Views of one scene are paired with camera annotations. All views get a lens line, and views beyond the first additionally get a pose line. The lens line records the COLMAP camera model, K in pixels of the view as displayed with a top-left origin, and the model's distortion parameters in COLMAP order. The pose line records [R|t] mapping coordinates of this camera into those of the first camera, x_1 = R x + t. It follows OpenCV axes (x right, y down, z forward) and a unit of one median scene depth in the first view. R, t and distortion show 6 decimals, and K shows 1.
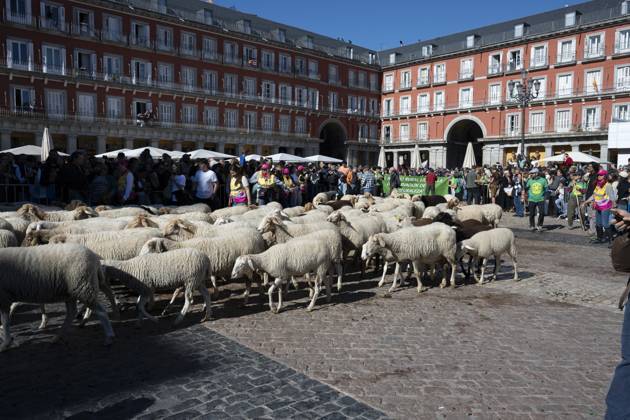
lens RADIAL K [[476.2, 0, 314.4], [0, 476.2, 207.5], [0, 0, 1]] dist [0.013345, -0.004386]
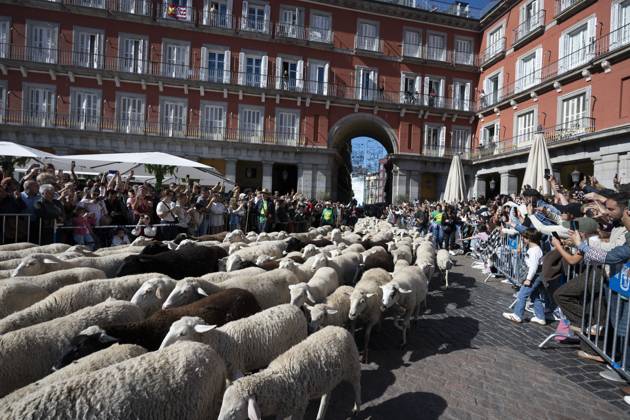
lens RADIAL K [[291.7, 0, 317.7], [0, 291.7, 209.5], [0, 0, 1]] dist [0.009565, 0.000281]
pose [[0.854165, 0.031508, -0.519046, 0.190895], [-0.067588, 0.996422, -0.050739, -0.056342], [0.515591, 0.078420, 0.853239, 0.746500]]
